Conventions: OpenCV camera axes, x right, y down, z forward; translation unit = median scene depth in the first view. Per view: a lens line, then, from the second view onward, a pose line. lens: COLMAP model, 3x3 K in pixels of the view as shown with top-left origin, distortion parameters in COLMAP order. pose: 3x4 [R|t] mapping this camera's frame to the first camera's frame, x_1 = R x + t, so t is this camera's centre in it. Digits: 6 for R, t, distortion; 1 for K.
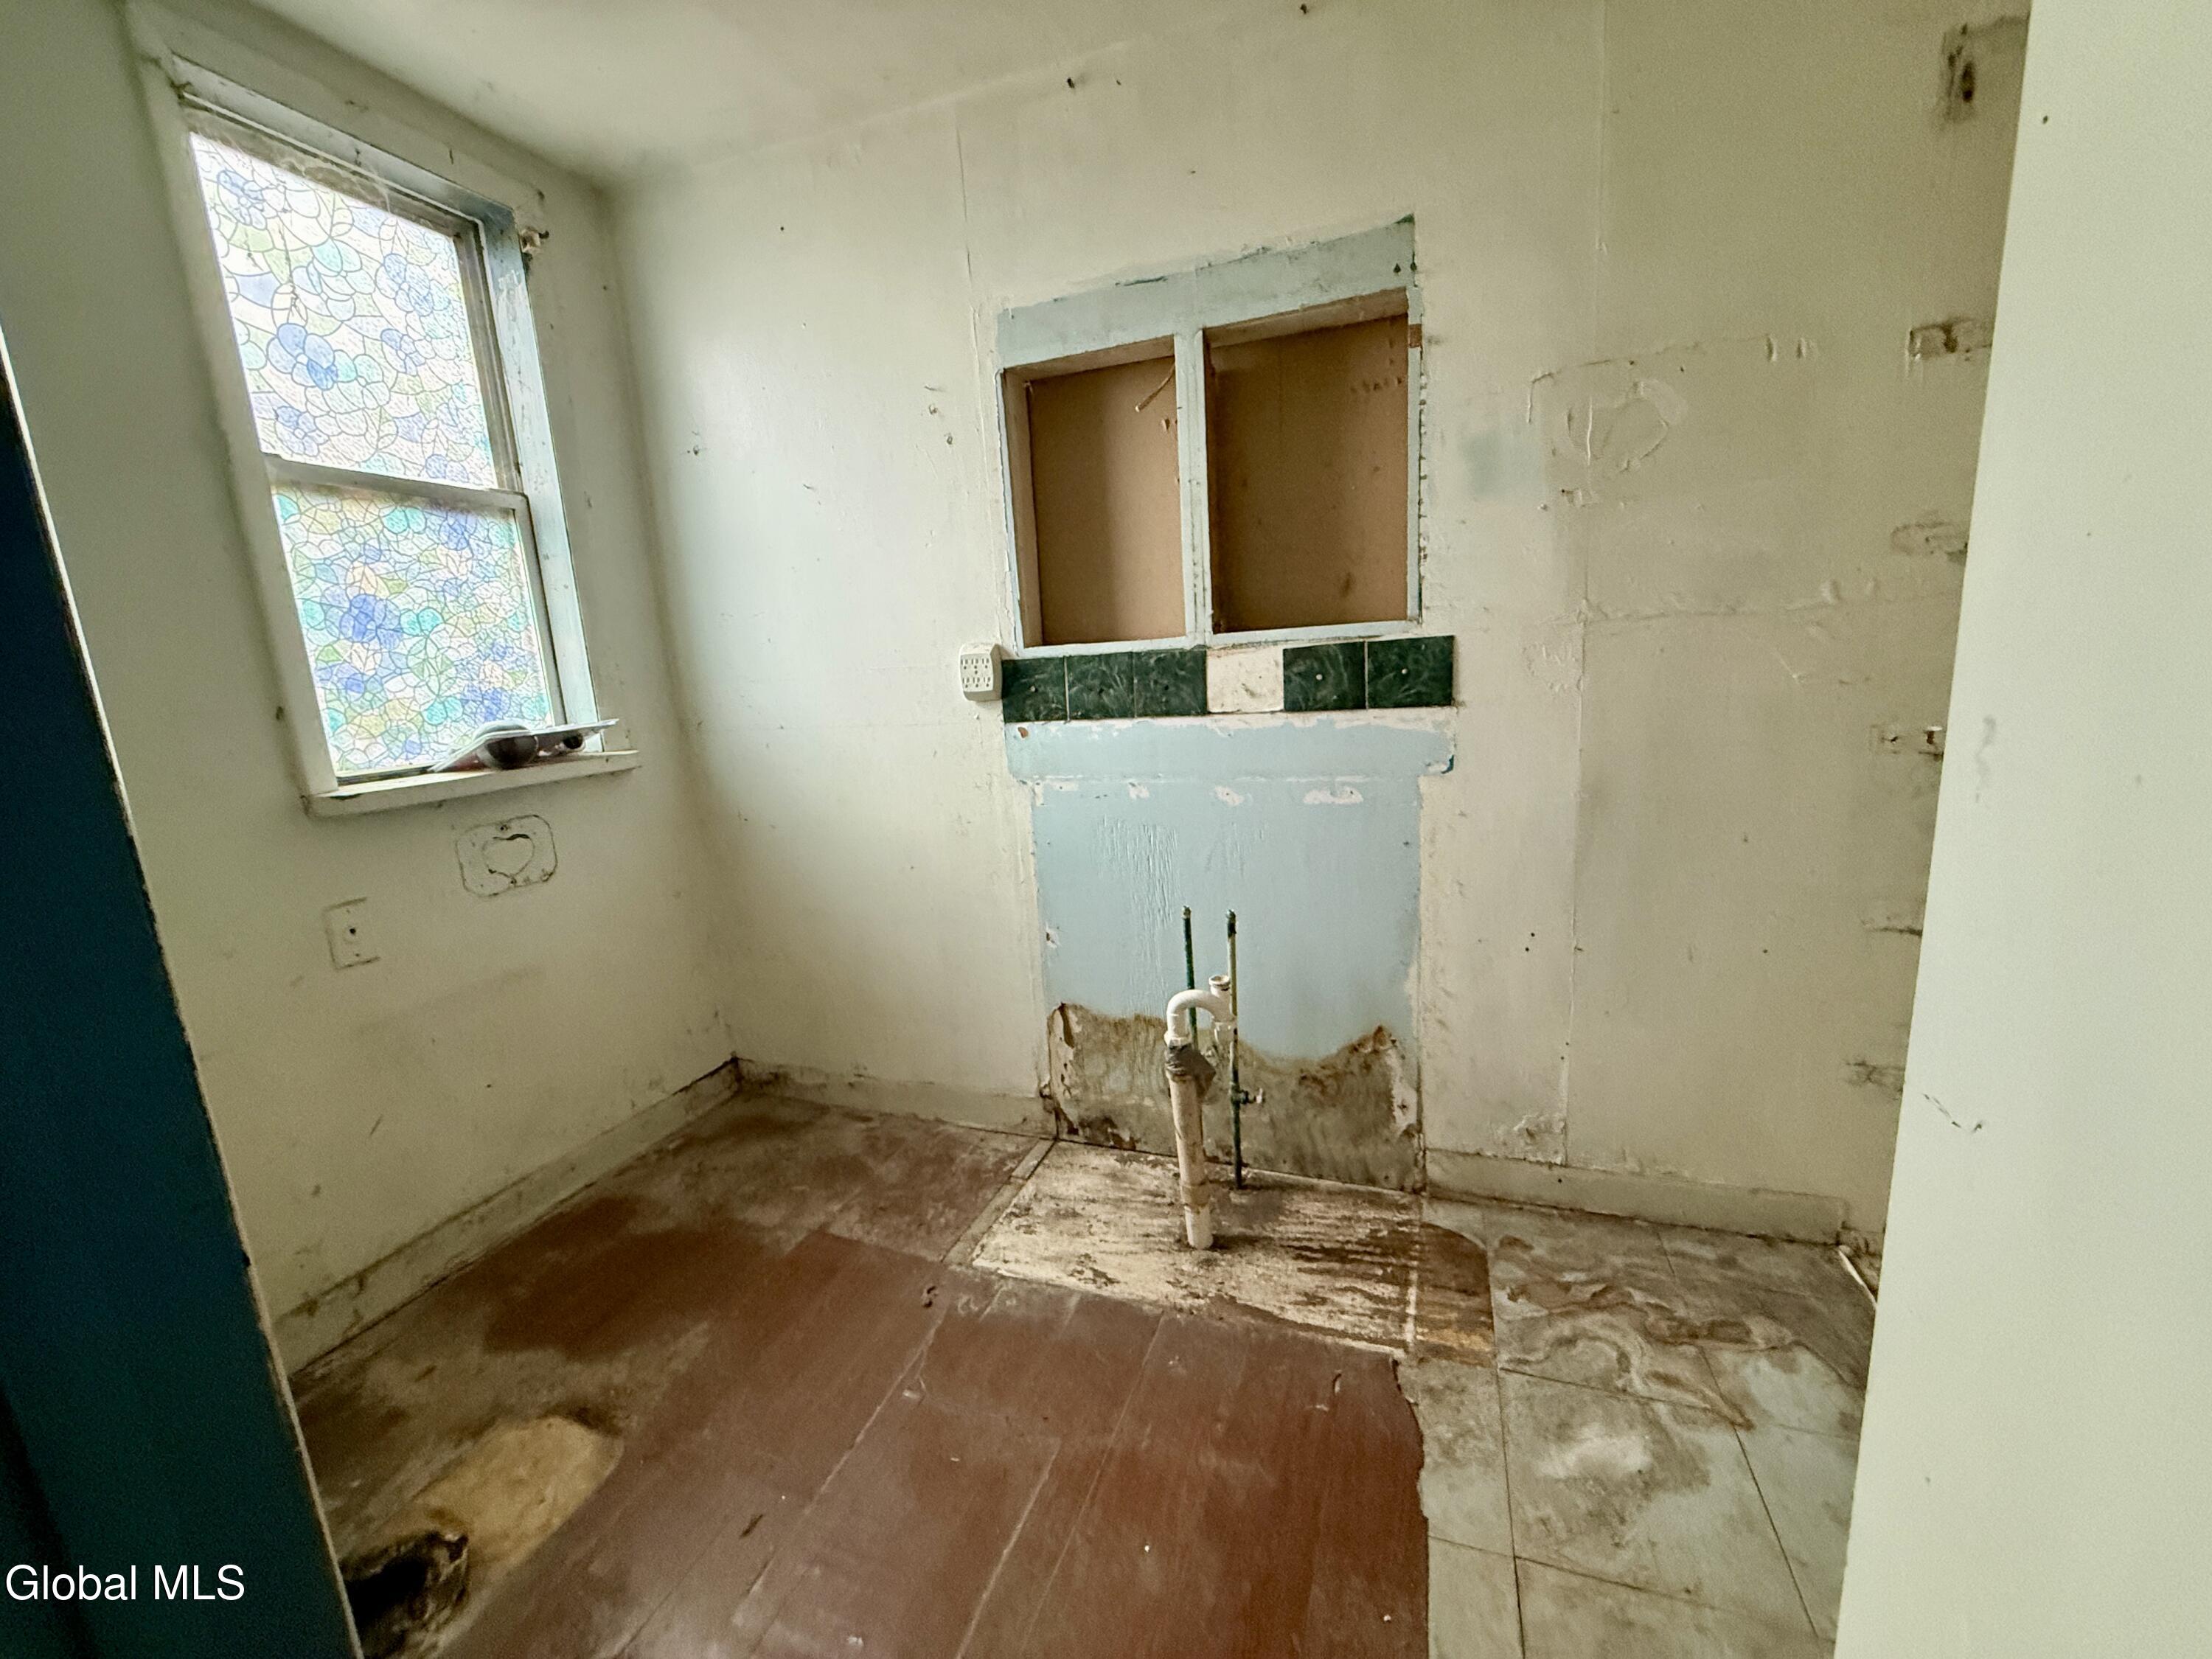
lens RADIAL K [[876.8, 0, 1106.0], [0, 876.8, 829.5], [0, 0, 1]] dist [0.001004, -0.000138]
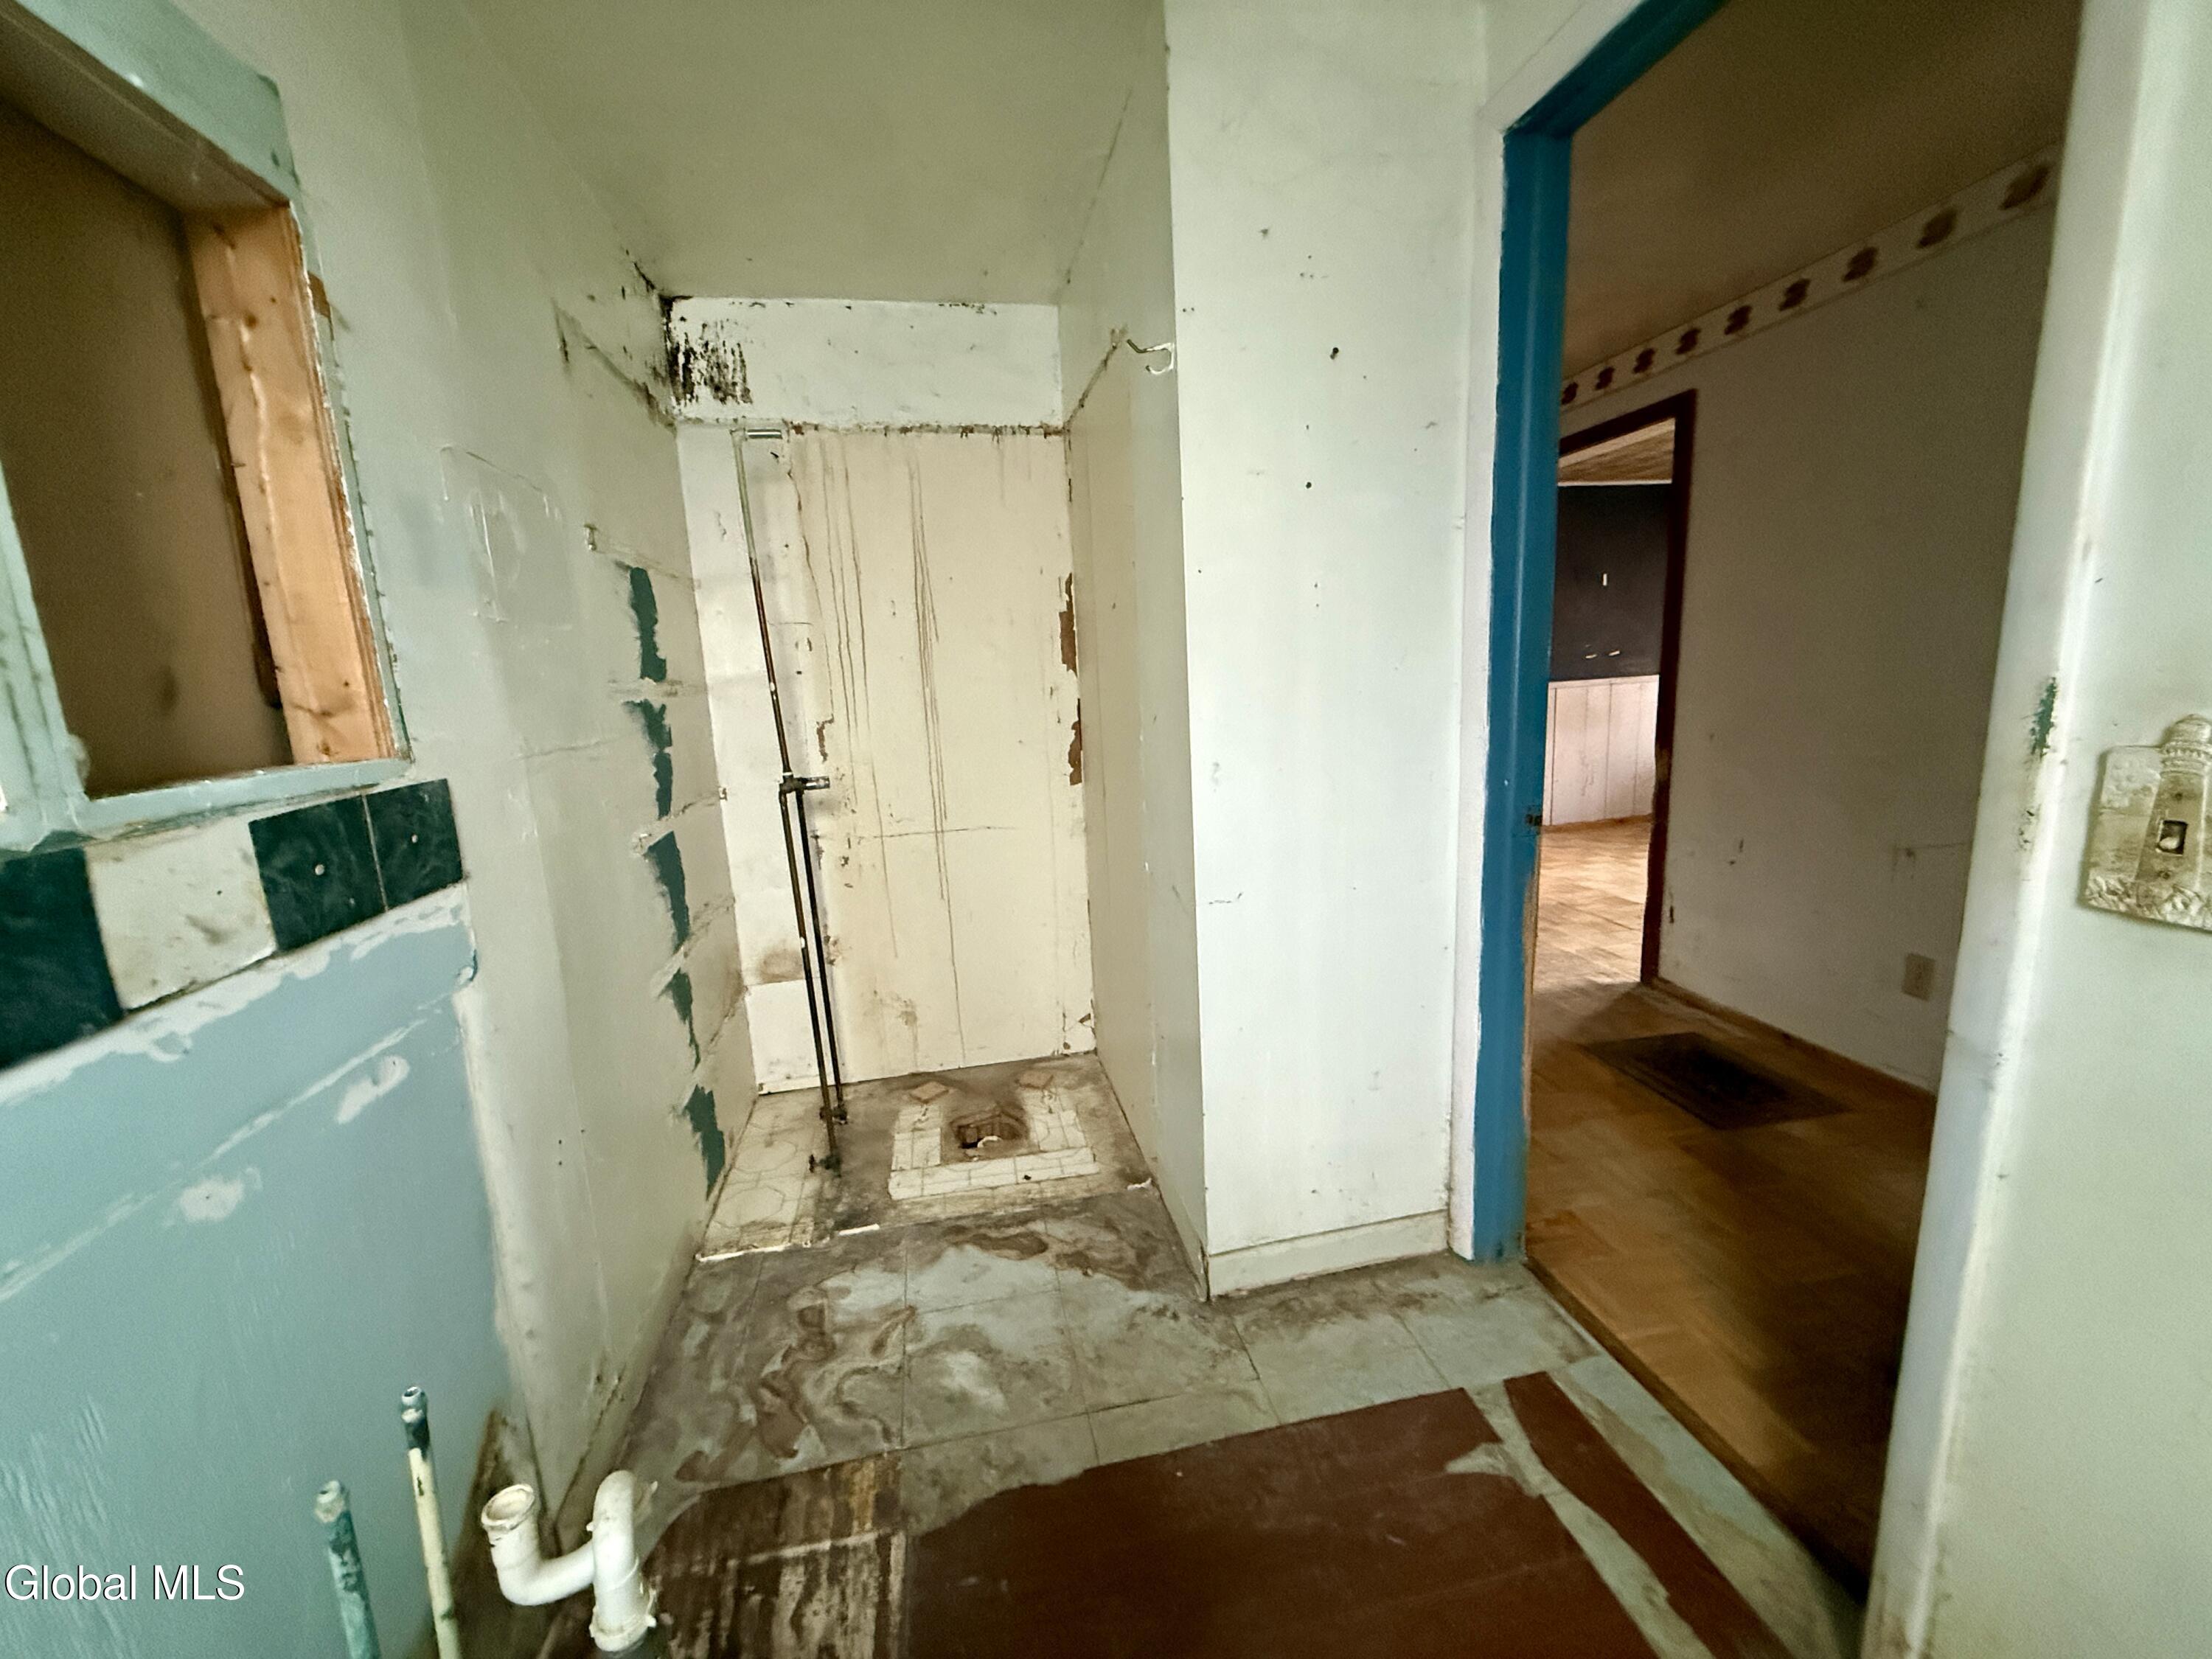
lens RADIAL K [[876.8, 0, 1106.0], [0, 876.8, 829.5], [0, 0, 1]] dist [0.001004, -0.000138]
pose [[-0.513954, -0.070194, 0.854941, -0.430339], [0.234394, 0.947227, 0.218678, -0.207595], [-0.825173, 0.312784, -0.470378, 0.890970]]
